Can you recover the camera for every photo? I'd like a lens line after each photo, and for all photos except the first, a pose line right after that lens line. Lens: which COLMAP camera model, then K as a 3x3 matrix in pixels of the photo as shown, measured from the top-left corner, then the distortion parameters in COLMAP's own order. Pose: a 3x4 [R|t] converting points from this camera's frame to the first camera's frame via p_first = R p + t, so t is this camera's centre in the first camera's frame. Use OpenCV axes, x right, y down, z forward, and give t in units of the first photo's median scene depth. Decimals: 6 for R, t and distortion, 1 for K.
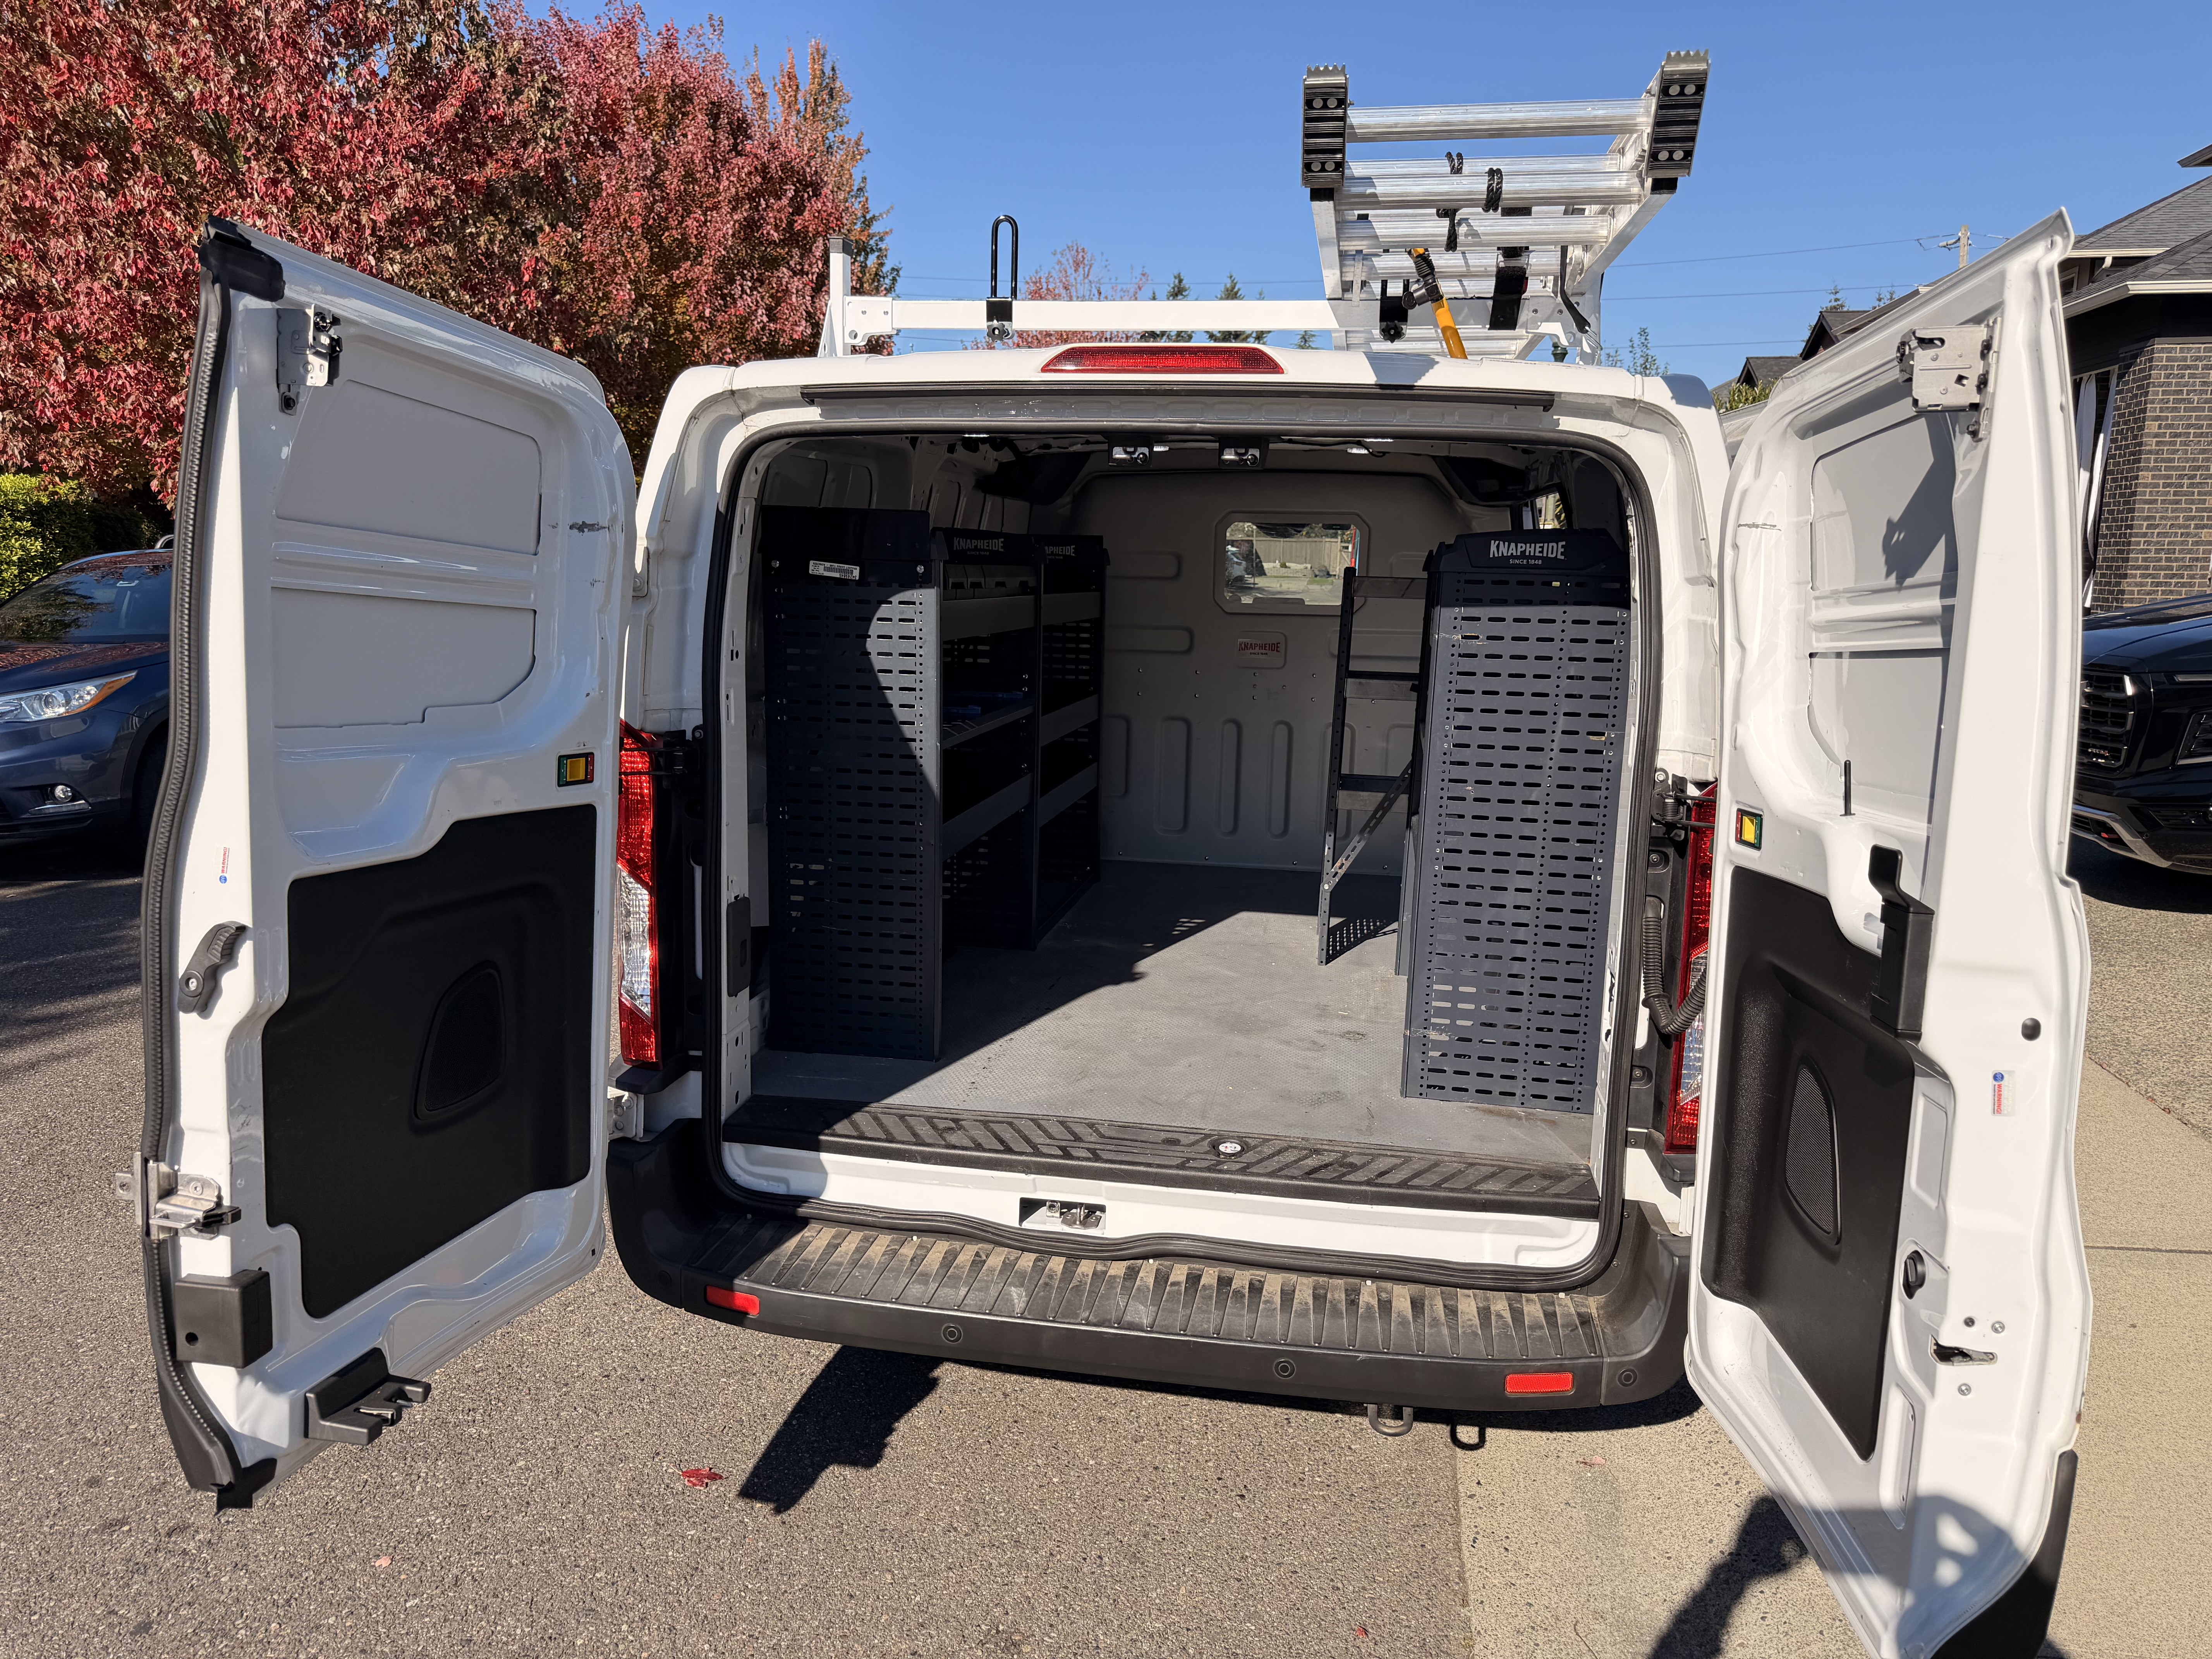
lens RADIAL K [[1524.4, 0, 1101.0], [0, 1524.4, 830.4], [0, 0, 1]] dist [0.037062, -0.031130]
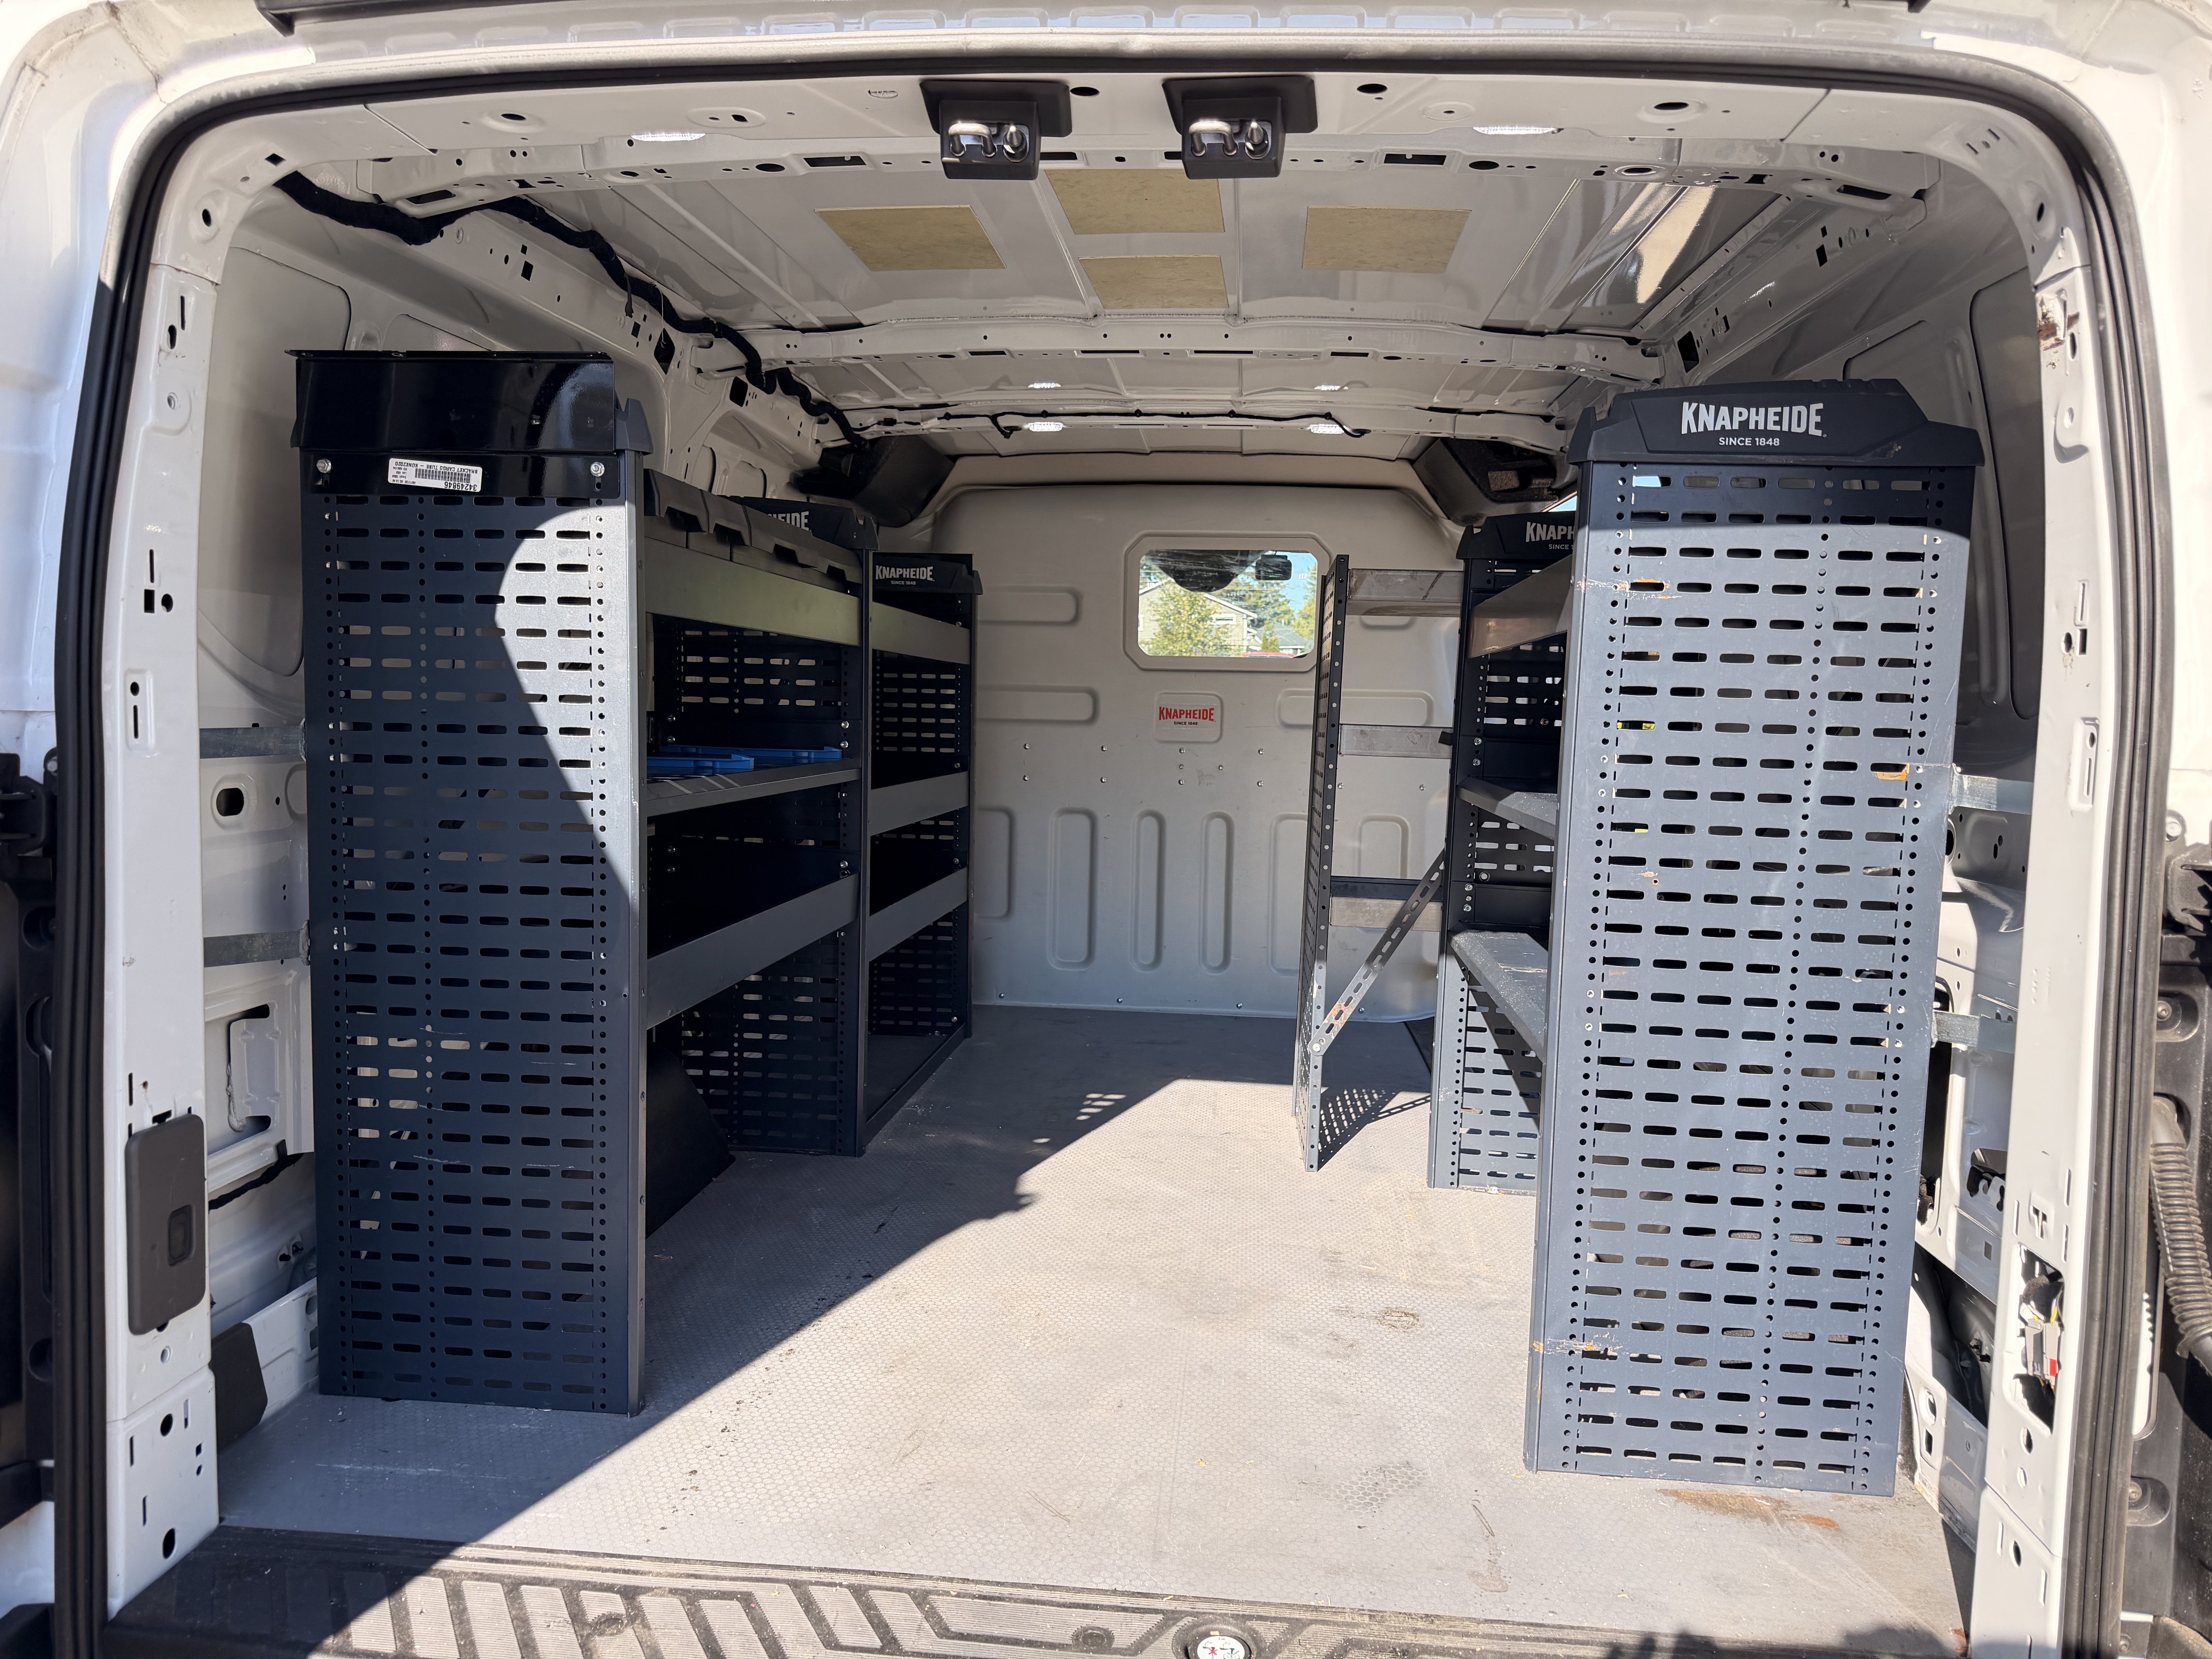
lens RADIAL K [[1524.4, 0, 1099.6], [0, 1524.4, 843.8], [0, 0, 1]] dist [0.037062, -0.031130]
pose [[0.997499, -0.007541, 0.070272, 0.014203], [0.013033, 0.996867, -0.078019, 0.000307], [-0.069463, 0.078740, 0.994472, 0.429611]]
